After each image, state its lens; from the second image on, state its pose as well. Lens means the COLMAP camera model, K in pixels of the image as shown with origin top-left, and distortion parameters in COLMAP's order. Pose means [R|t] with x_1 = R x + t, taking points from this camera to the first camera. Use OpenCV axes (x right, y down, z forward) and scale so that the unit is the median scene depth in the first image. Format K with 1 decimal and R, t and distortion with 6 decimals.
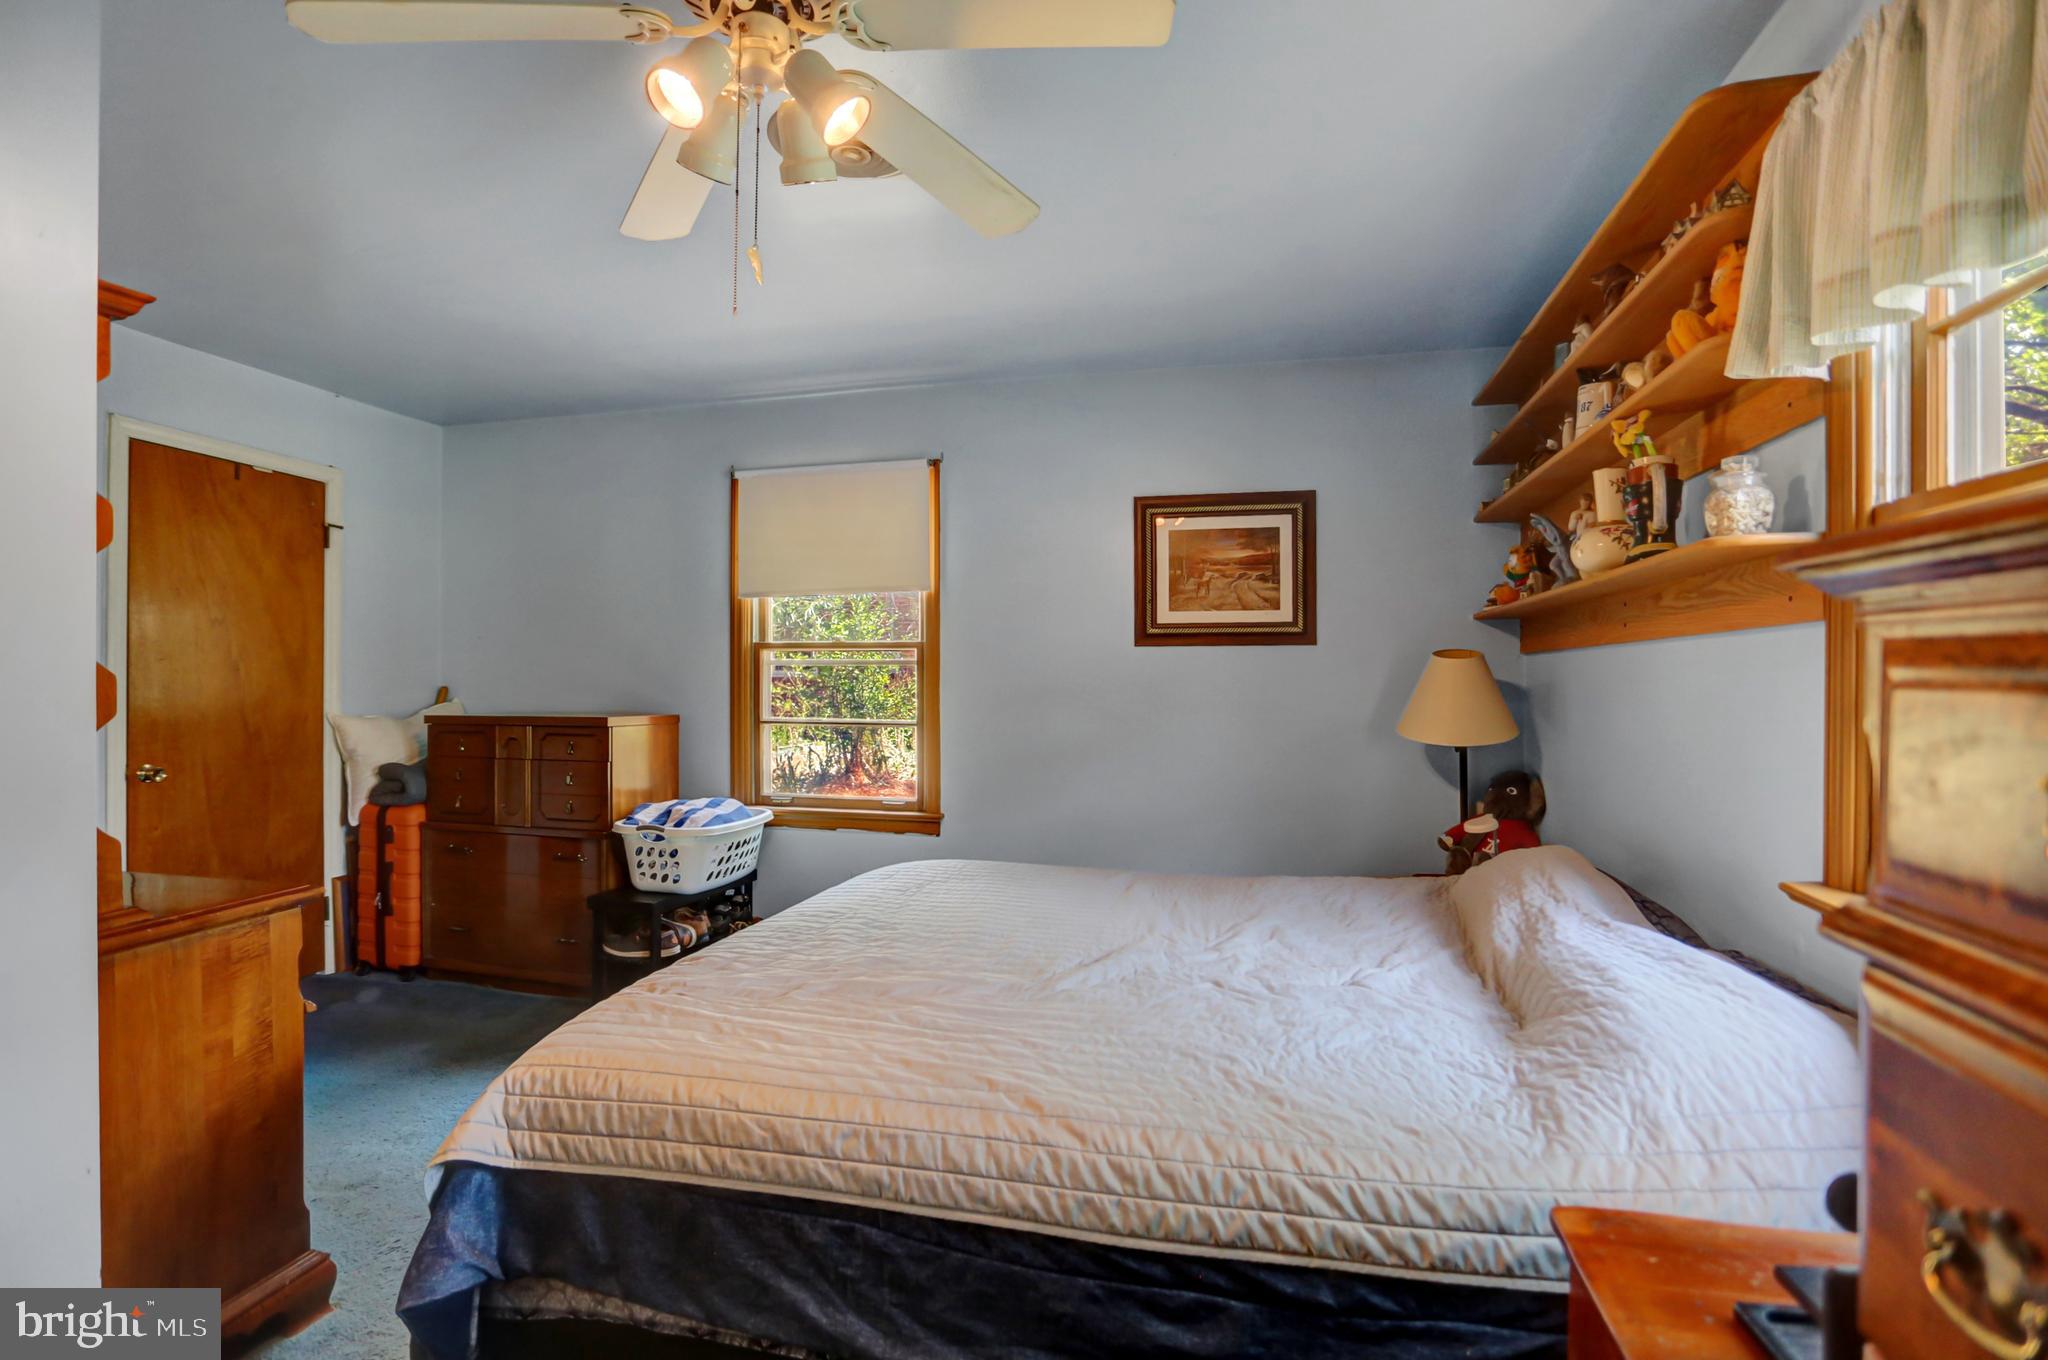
lens RADIAL K [[1025.8, 0, 1019.7], [0, 1025.8, 687.3], [0, 0, 1]] dist [-0.048204, 0.001678]
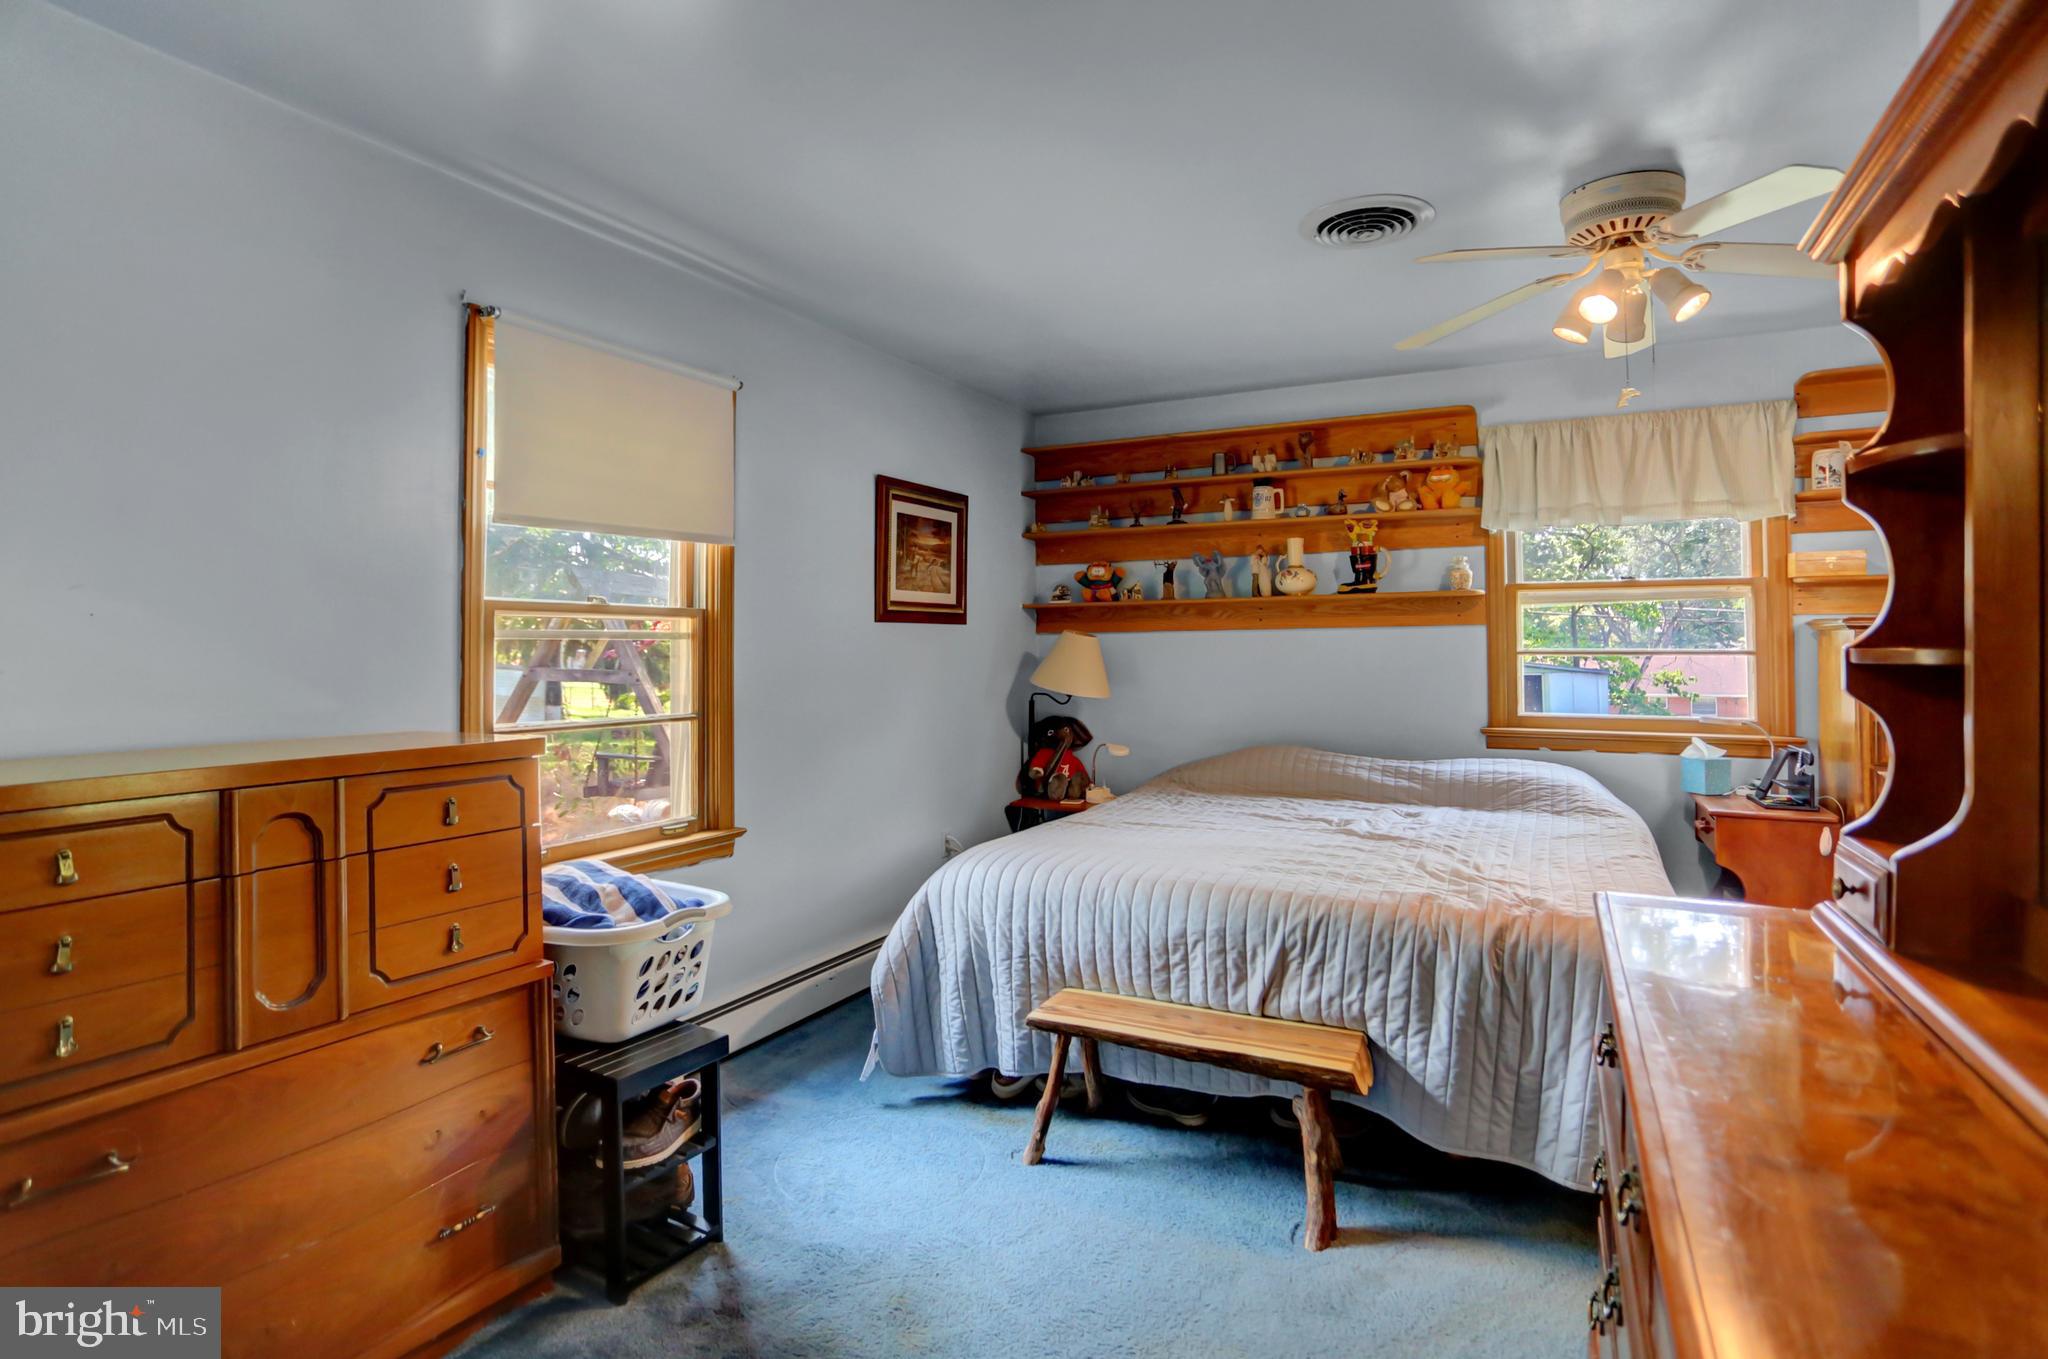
lens RADIAL K [[1025.8, 0, 1019.9], [0, 1025.8, 658.6], [0, 0, 1]] dist [-0.048204, 0.001678]
pose [[0.245492, -0.012029, 0.969324, -0.841058], [0.011173, 0.999892, 0.009578, -0.013036], [-0.969334, 0.008478, 0.245600, 0.638000]]
